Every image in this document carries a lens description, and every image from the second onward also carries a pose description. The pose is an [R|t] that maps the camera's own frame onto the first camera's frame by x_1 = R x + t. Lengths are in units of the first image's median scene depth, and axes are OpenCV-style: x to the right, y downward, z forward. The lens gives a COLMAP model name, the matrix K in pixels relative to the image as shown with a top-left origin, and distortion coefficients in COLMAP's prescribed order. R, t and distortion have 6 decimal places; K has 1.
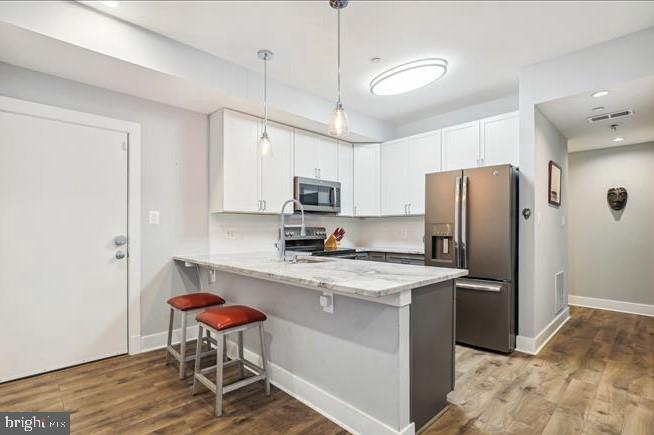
lens RADIAL K [[320.6, 0, 329.5], [0, 320.6, 229.0], [0, 0, 1]] dist [-0.010550, 0.004837]
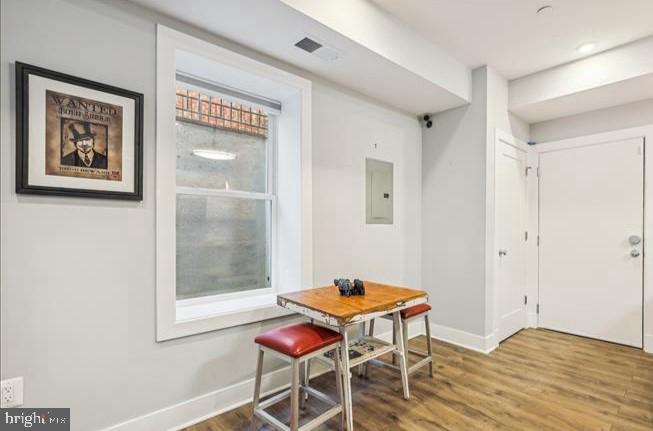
lens RADIAL K [[319.7, 0, 352.6], [0, 319.7, 229.1], [0, 0, 1]] dist [-0.000057, -0.000447]
pose [[-0.020489, 0.000999, -0.999790, 0.399300], [-0.003501, 0.999993, 0.001071, 0.001313], [0.999784, 0.003522, -0.020485, 0.069052]]
